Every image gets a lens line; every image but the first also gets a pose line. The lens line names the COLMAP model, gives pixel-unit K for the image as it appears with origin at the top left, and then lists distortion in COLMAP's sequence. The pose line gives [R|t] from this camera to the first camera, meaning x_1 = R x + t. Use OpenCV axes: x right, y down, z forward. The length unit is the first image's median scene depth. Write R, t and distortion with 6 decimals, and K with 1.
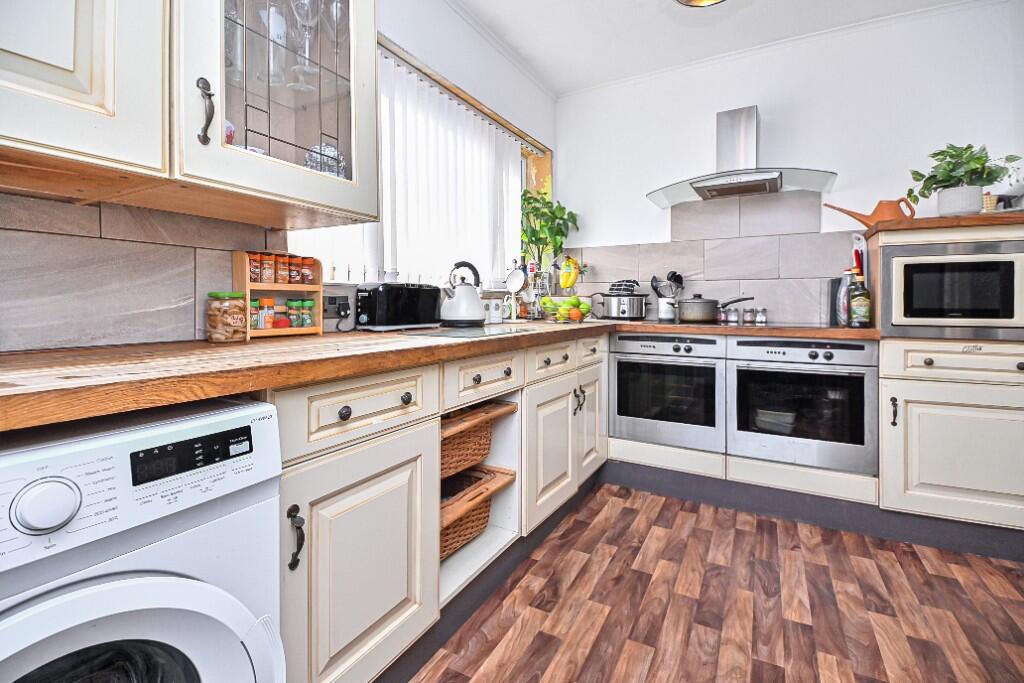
lens RADIAL K [[464.7, 0, 521.7], [0, 464.7, 309.0], [0, 0, 1]] dist [0.006804, -0.007708]
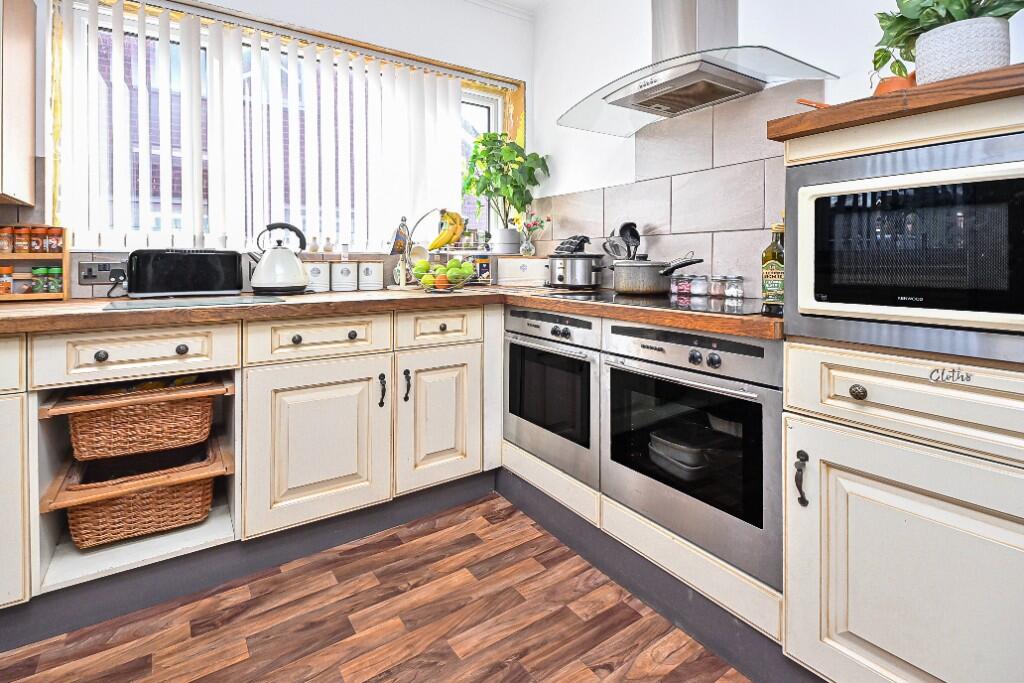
lens RADIAL K [[490.1, 0, 496.1], [0, 490.1, 266.4], [0, 0, 1]] dist [-0.000292, -0.004852]
pose [[0.894825, 0.001945, -0.446412, 0.737067], [-0.001957, 0.999998, 0.000434, -0.019334], [0.446412, 0.000486, 0.894827, 0.349875]]
